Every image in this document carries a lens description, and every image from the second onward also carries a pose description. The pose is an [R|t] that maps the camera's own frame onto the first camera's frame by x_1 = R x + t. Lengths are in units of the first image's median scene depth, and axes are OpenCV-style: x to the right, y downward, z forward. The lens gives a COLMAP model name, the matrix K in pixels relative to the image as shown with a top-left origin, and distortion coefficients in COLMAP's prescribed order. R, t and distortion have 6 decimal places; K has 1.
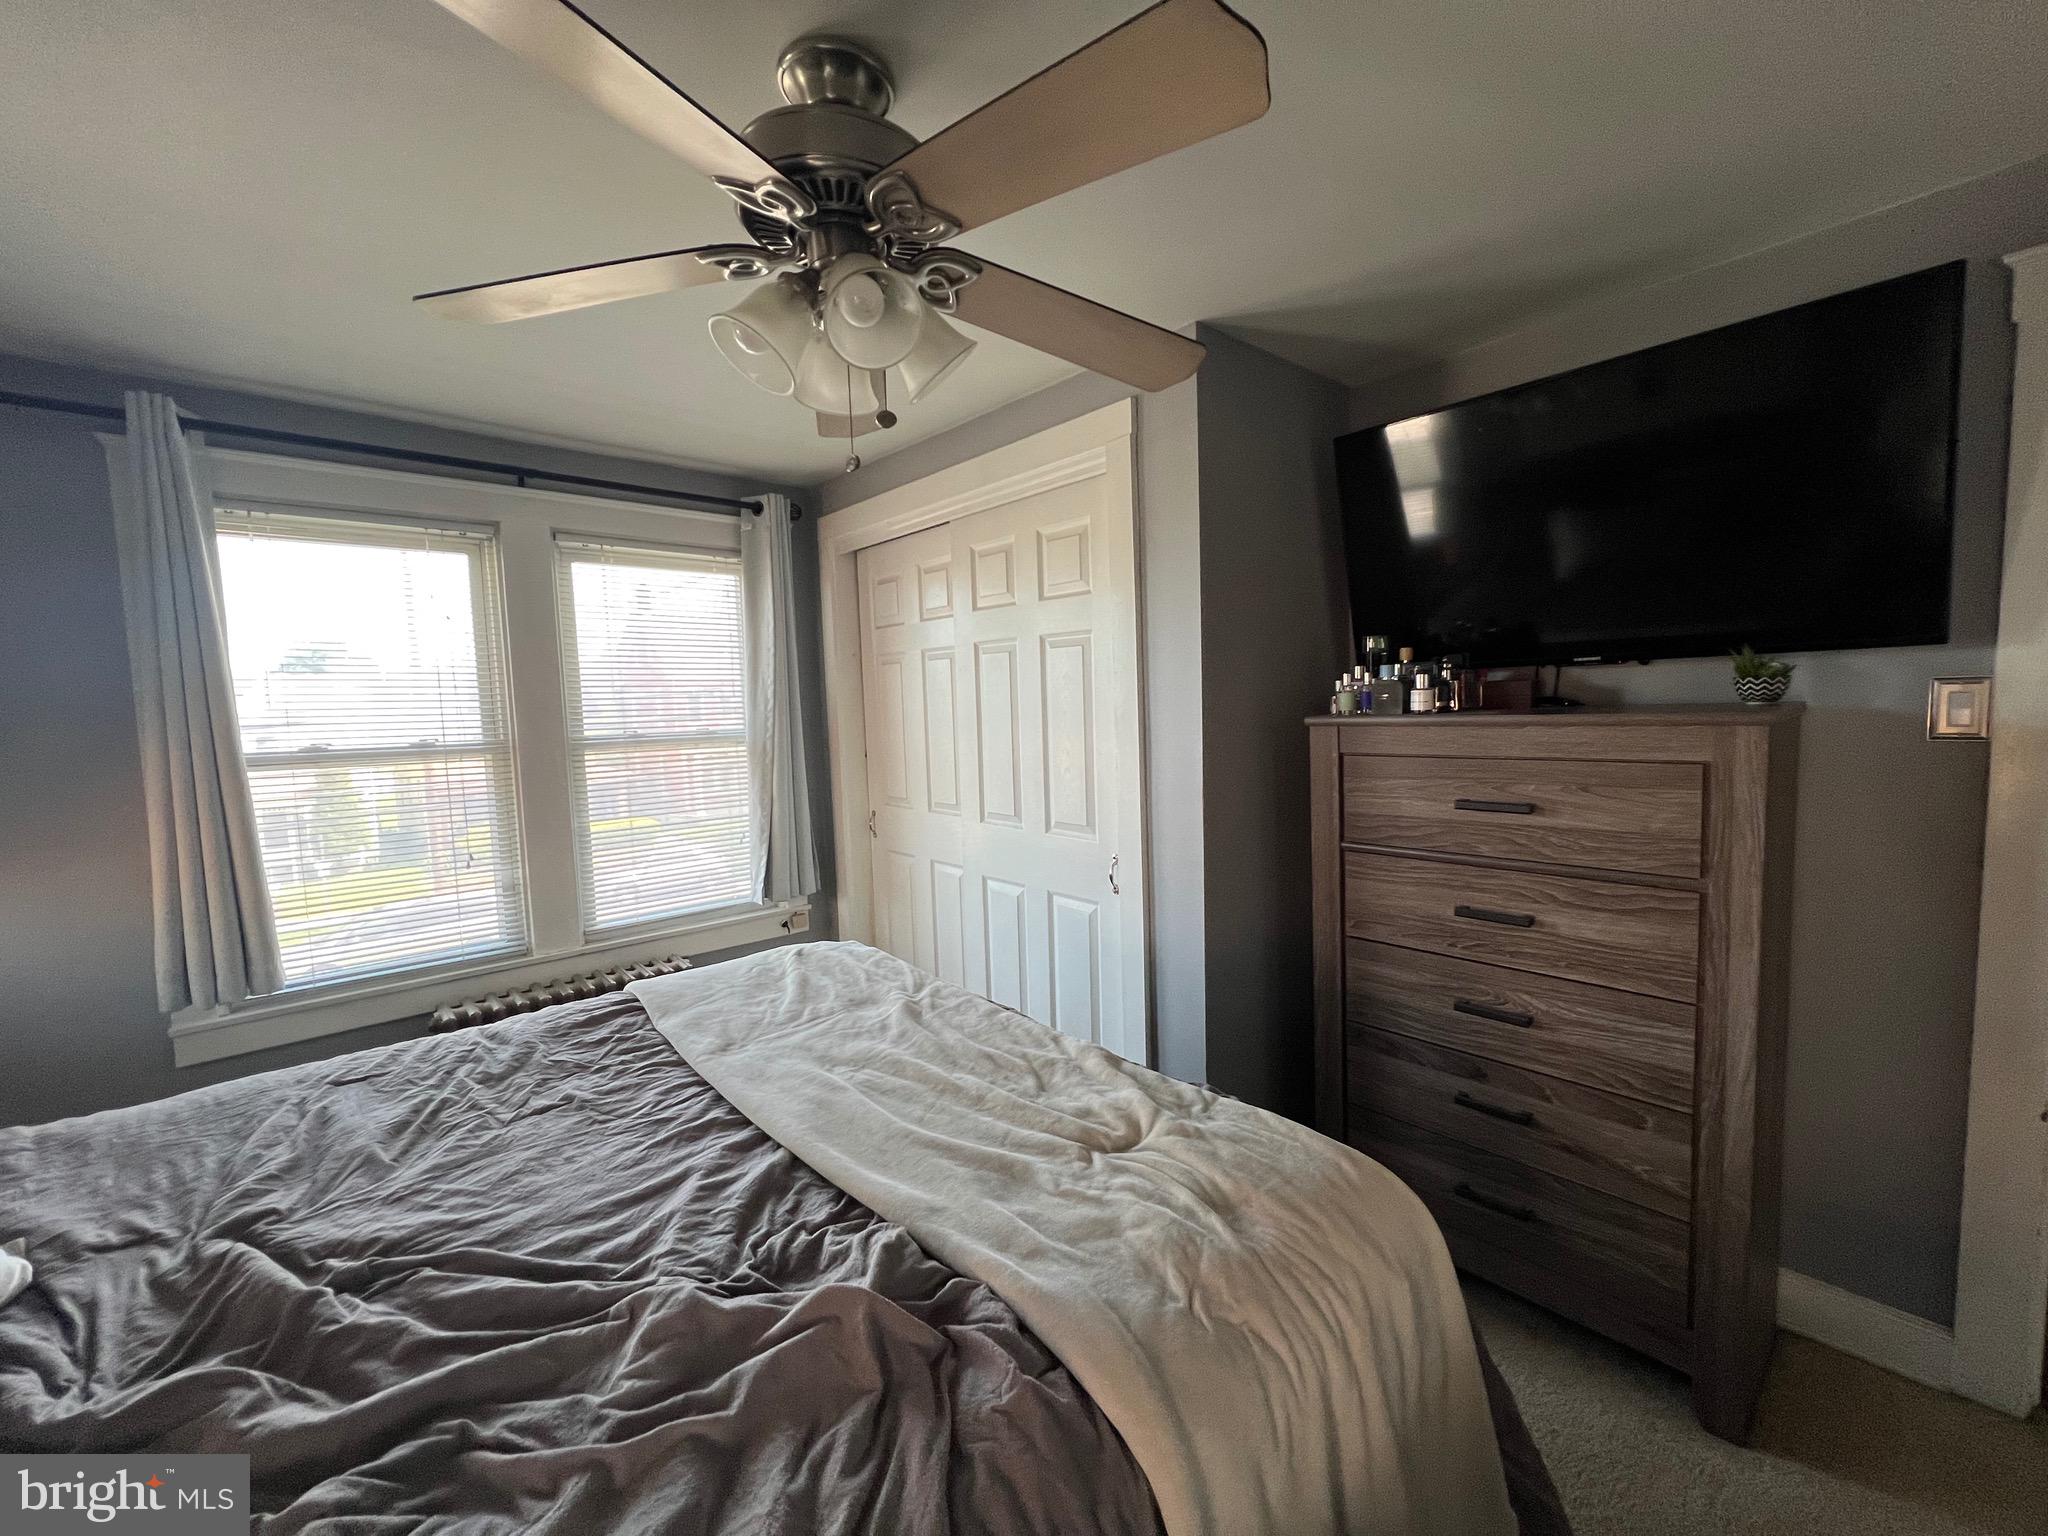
lens RADIAL K [[822.9, 0, 1024.0], [0, 822.9, 768.0], [0, 0, 1]] dist [0.001007, -0.000078]
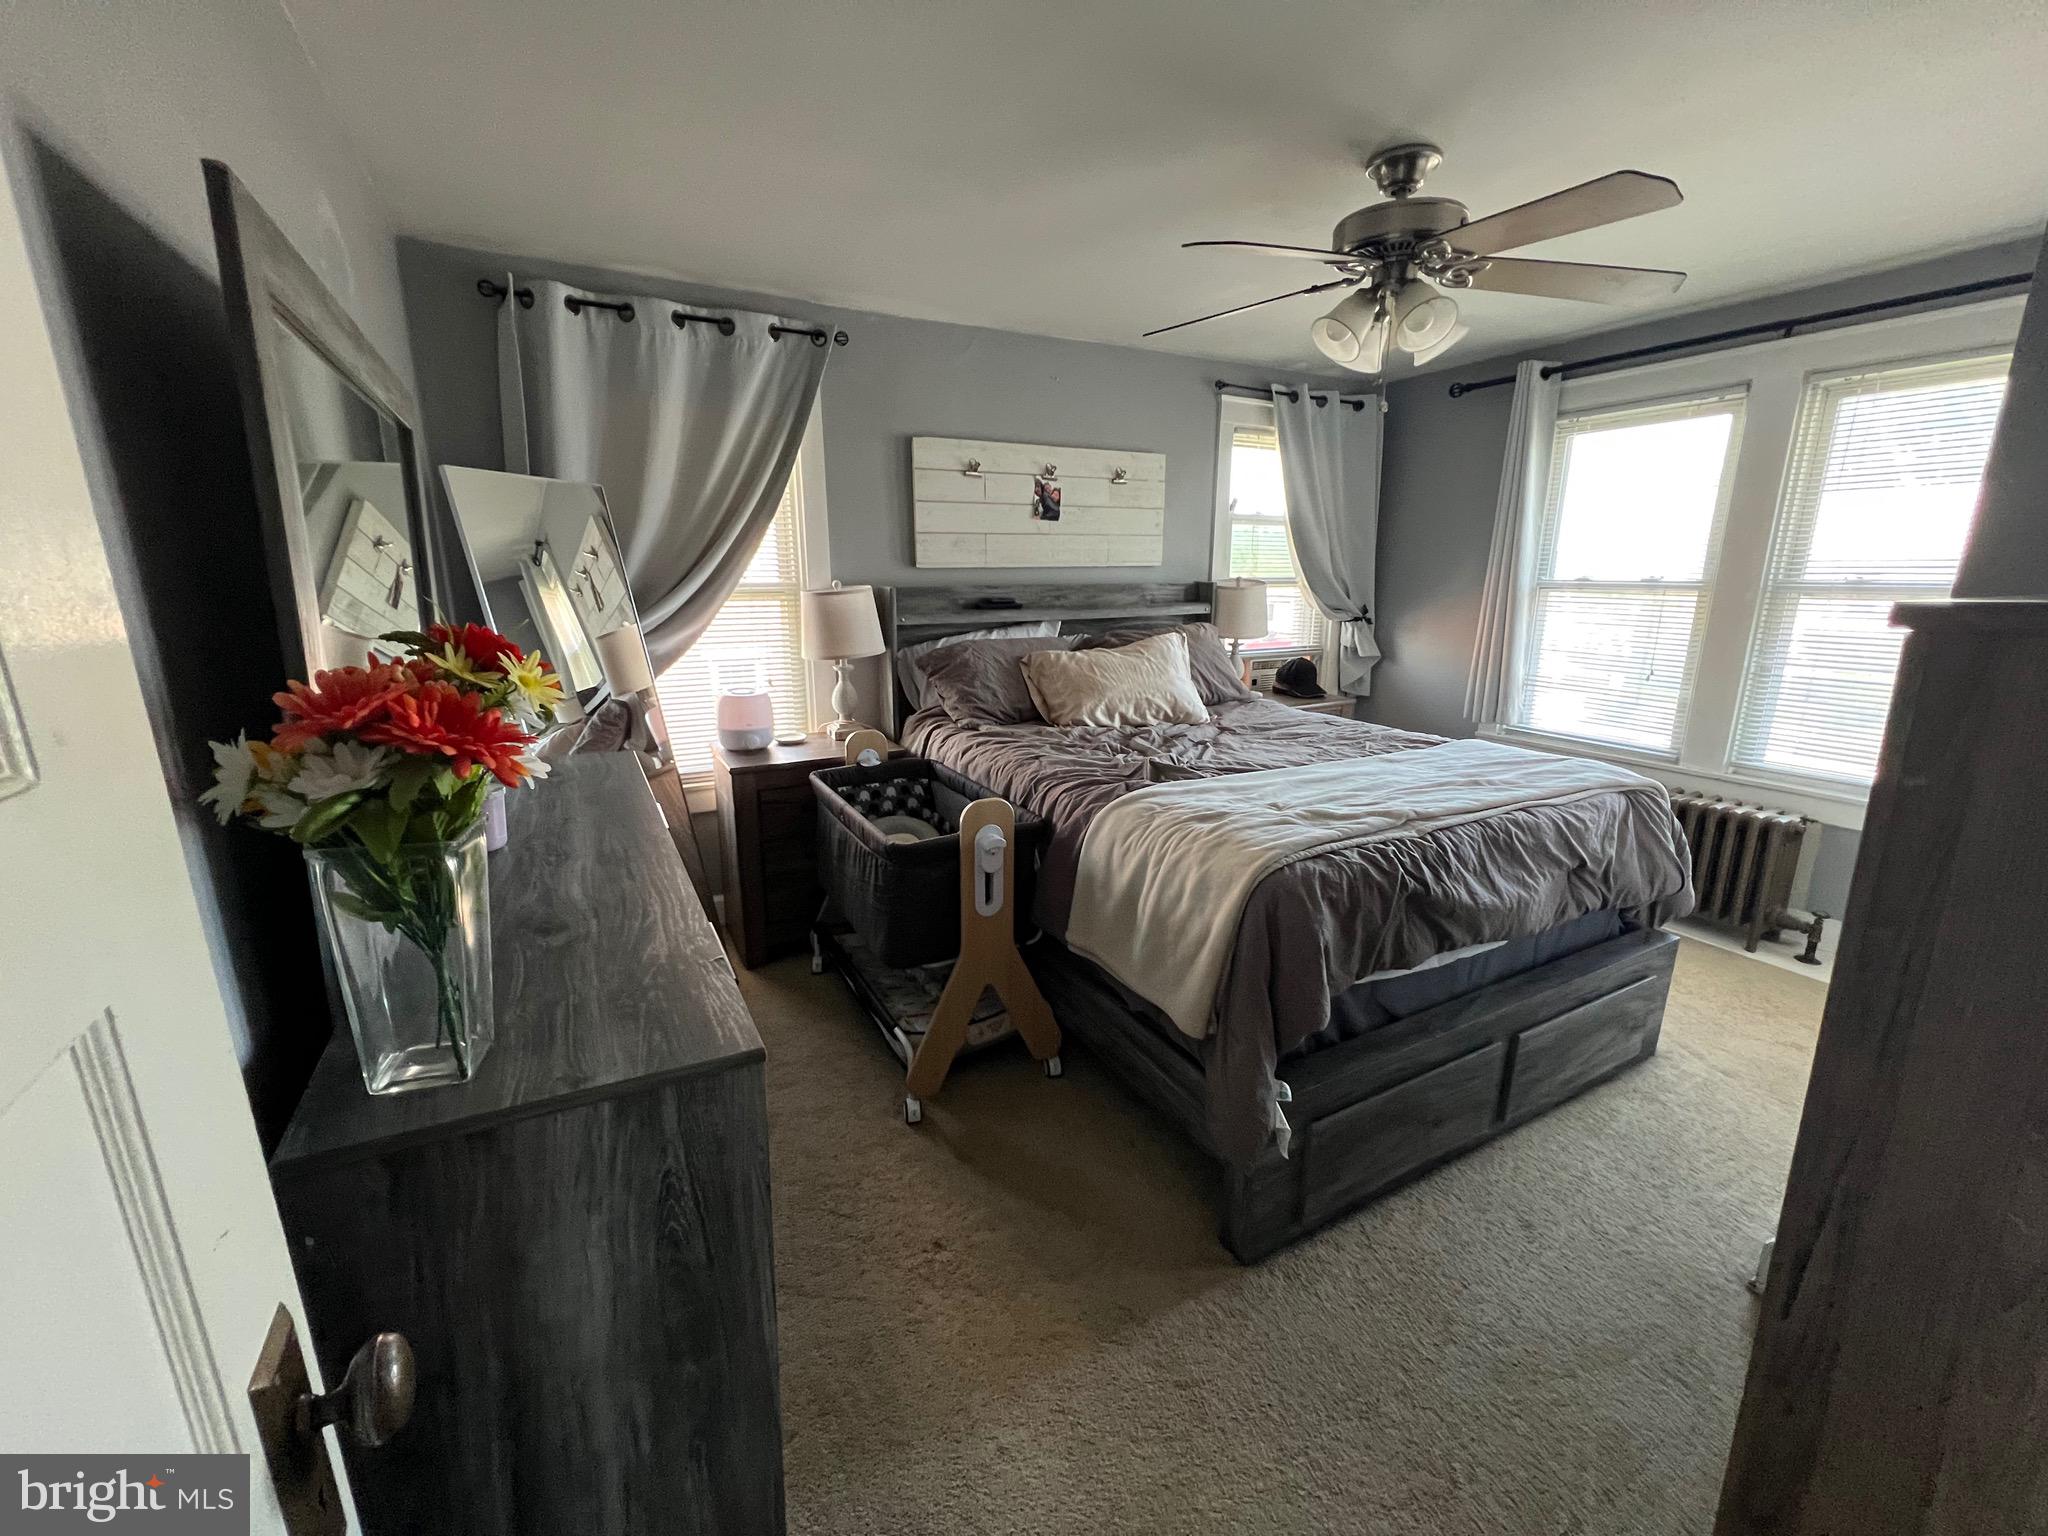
lens RADIAL K [[822.9, 0, 1024.0], [0, 822.9, 768.0], [0, 0, 1]] dist [0.001007, -0.000078]
pose [[-0.221570, 0.257346, -0.940574, 0.772439], [-0.067378, 0.958203, 0.278042, -0.038102], [0.972814, 0.124980, -0.194970, 0.321959]]
